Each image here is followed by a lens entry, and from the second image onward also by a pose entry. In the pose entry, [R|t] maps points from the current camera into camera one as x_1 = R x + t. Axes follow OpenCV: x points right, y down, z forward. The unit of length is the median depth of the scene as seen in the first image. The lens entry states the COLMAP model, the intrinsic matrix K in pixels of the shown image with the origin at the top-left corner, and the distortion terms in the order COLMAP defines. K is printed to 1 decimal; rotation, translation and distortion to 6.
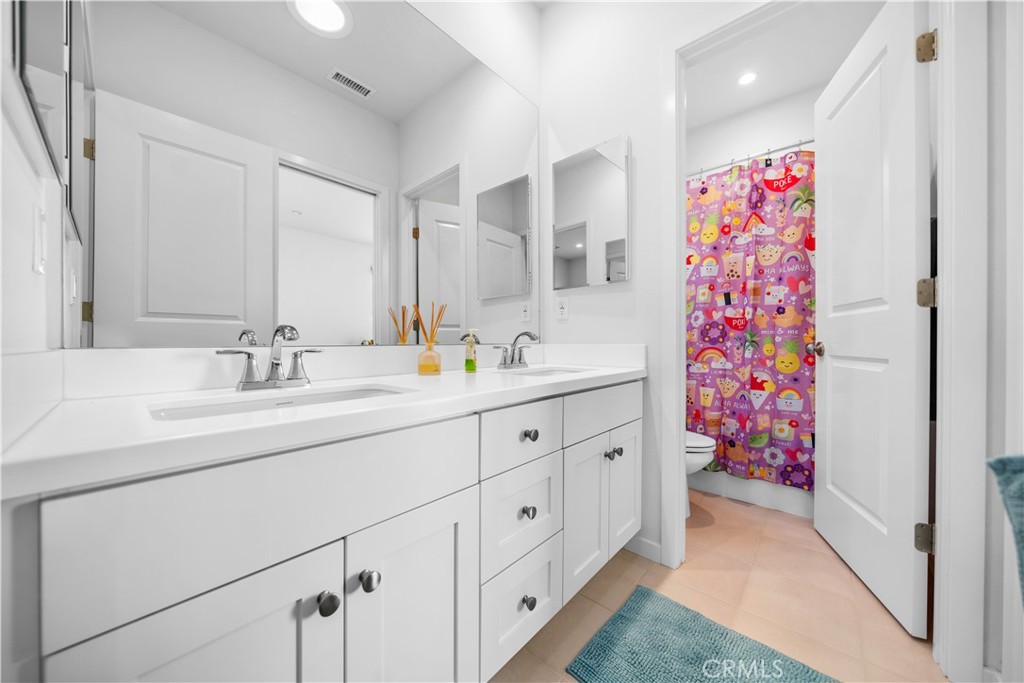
lens RADIAL K [[352.6, 0, 509.0], [0, 352.6, 346.2], [0, 0, 1]] dist [-0.005720, 0.000027]
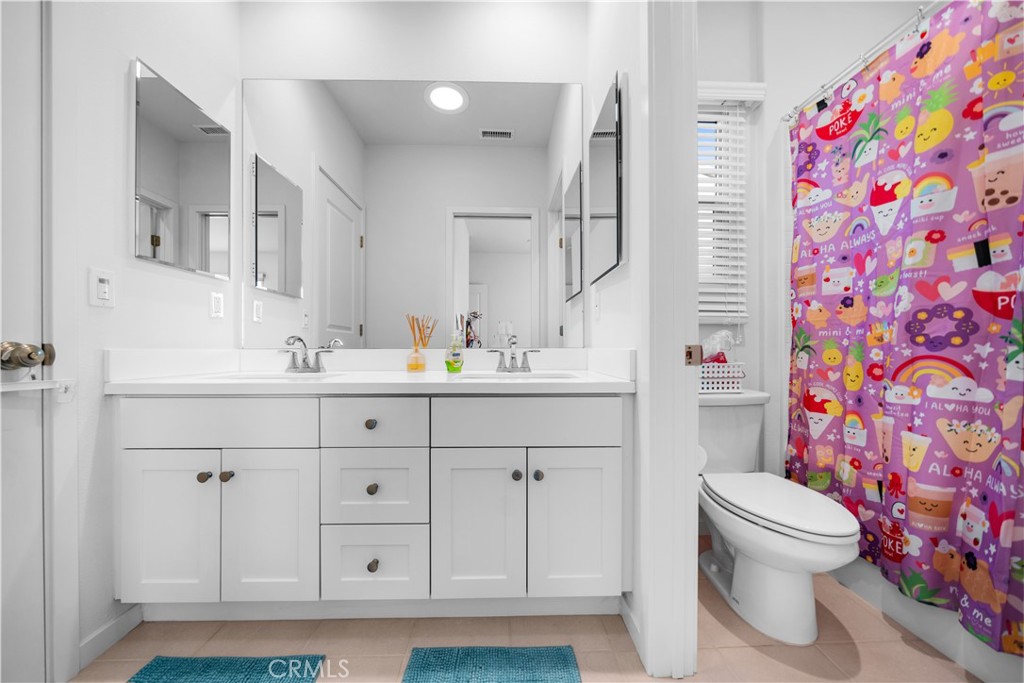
lens RADIAL K [[352.6, 0, 509.0], [0, 352.6, 346.2], [0, 0, 1]] dist [-0.005720, 0.000027]
pose [[0.681085, 0.003647, -0.732195, 0.533742], [-0.004820, 0.999988, 0.000498, -0.007766], [0.732189, 0.003190, 0.681095, 0.219908]]
